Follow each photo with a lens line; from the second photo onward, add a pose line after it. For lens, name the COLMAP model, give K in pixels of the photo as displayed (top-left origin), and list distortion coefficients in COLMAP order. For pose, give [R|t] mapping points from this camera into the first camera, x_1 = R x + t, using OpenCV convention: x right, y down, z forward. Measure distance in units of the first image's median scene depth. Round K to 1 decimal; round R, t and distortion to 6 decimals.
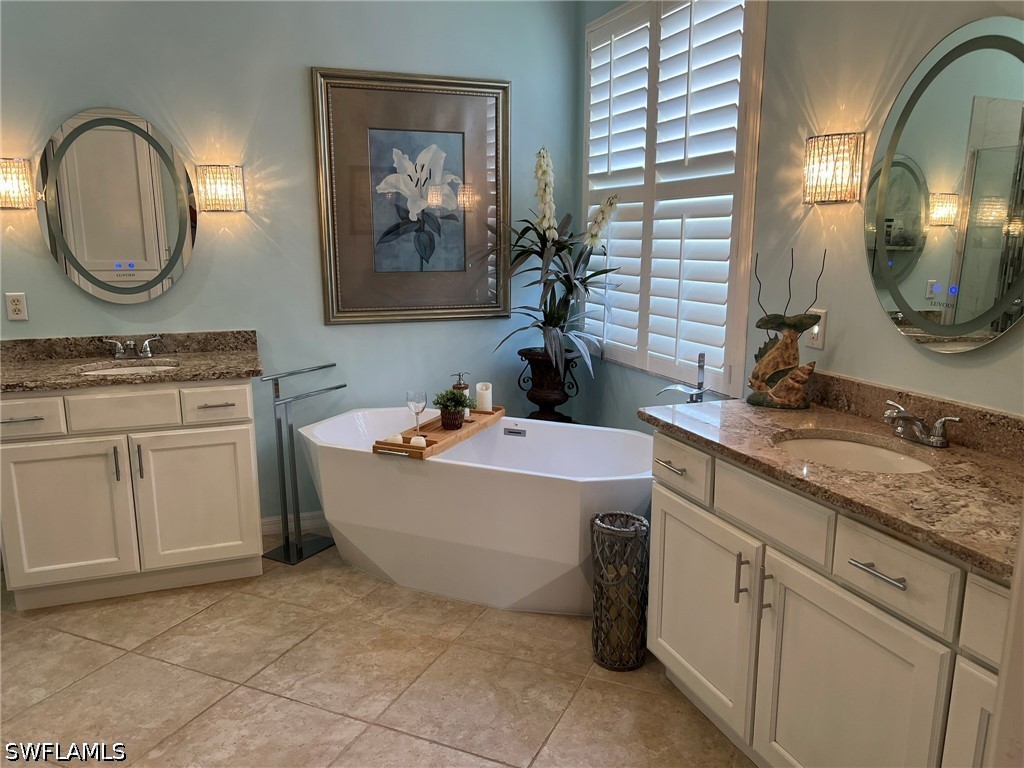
lens RADIAL K [[771.4, 0, 510.3], [0, 771.4, 383.5], [0, 0, 1]] dist [0.061366, -0.057452]
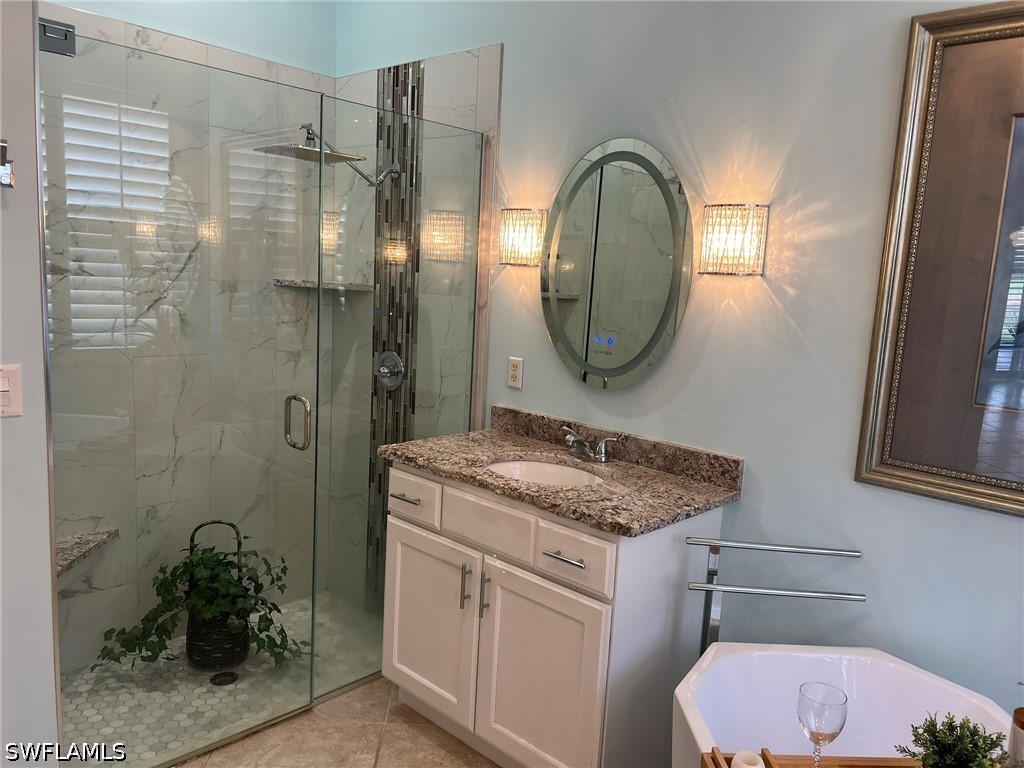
lens RADIAL K [[771.4, 0, 511.2], [0, 771.4, 391.9], [0, 0, 1]] dist [0.061366, -0.057452]
pose [[0.443825, 0.164188, -0.880944, 0.142397], [-0.228369, 0.971336, 0.065981, -0.126347], [0.866526, 0.171896, 0.468599, 0.550978]]
